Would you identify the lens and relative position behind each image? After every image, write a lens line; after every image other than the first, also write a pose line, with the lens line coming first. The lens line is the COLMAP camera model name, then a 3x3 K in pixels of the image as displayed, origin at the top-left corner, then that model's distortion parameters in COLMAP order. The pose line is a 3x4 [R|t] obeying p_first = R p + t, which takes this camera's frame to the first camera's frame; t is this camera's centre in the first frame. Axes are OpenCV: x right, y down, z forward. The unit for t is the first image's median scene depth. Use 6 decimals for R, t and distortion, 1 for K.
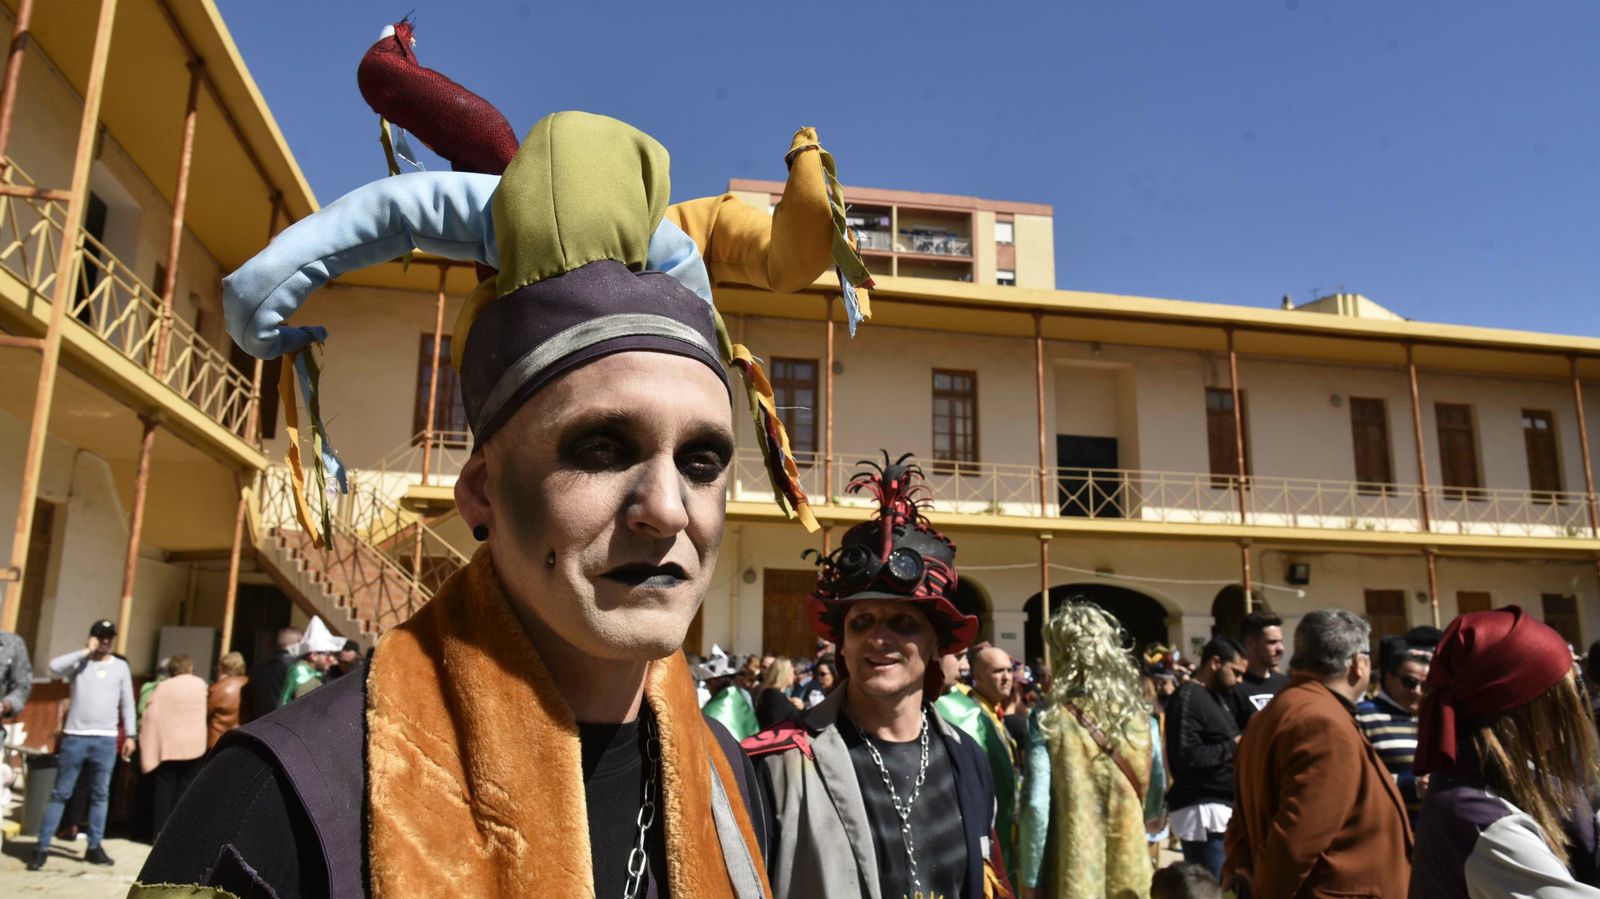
lens RADIAL K [[1116.4, 0, 795.3], [0, 1116.4, 444.4], [0, 0, 1]] dist [-0.005300, -0.004222]
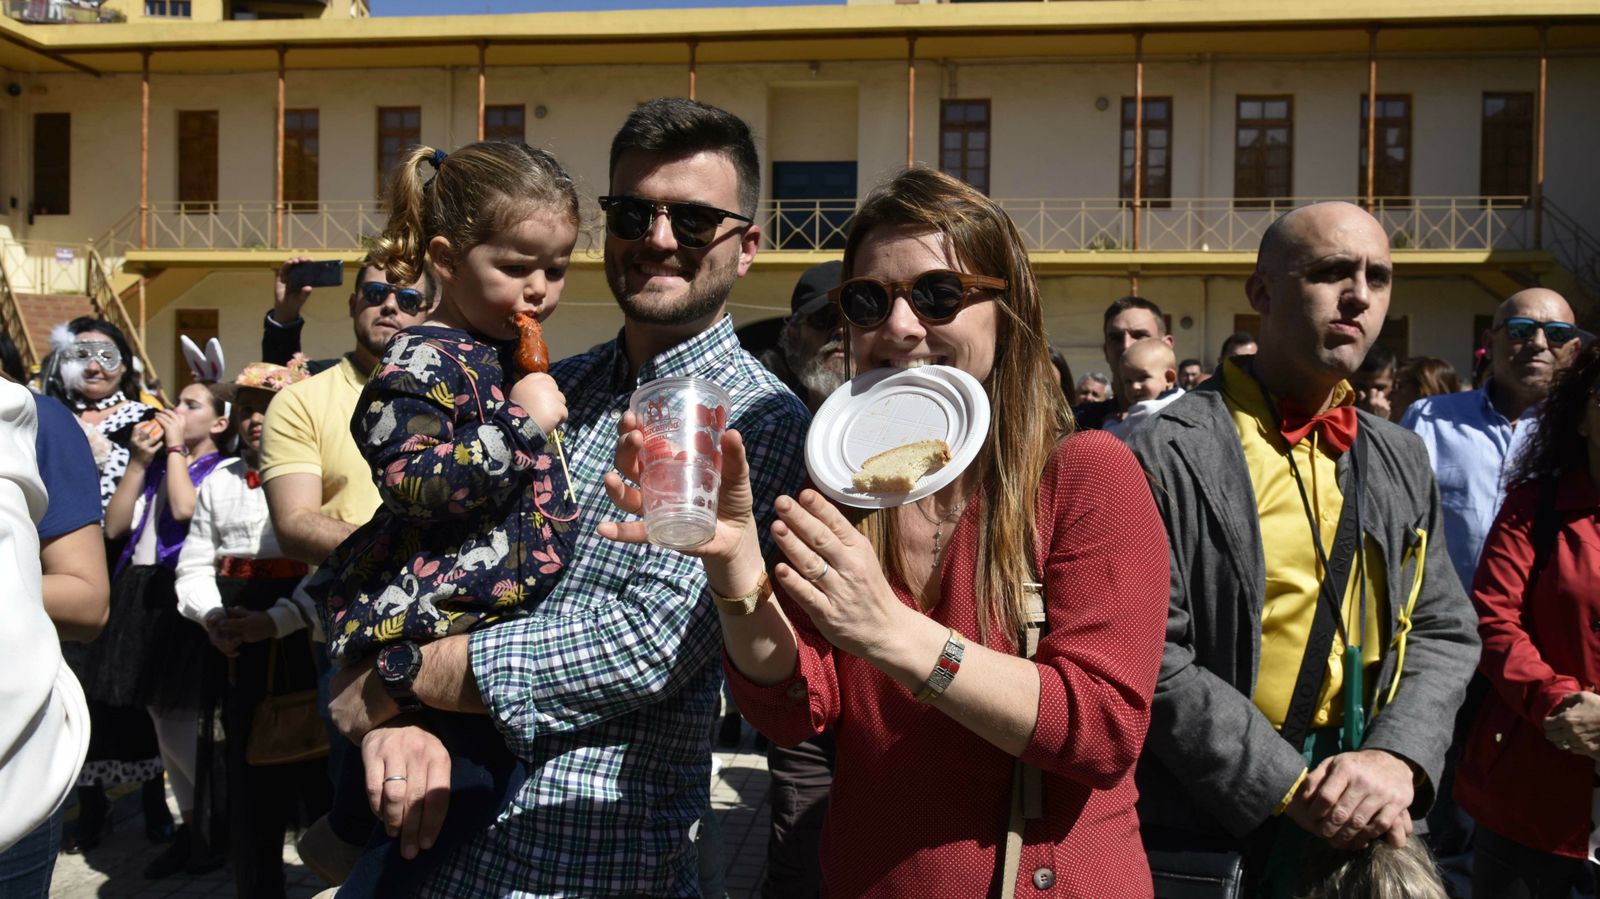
lens RADIAL K [[1116.4, 0, 809.8], [0, 1116.4, 445.7], [0, 0, 1]] dist [-0.005300, -0.004222]
pose [[0.959606, 0.003821, -0.281320, 0.521431], [0.057313, 0.976286, 0.208759, 0.027889], [0.275447, -0.216450, 0.936631, 0.053042]]
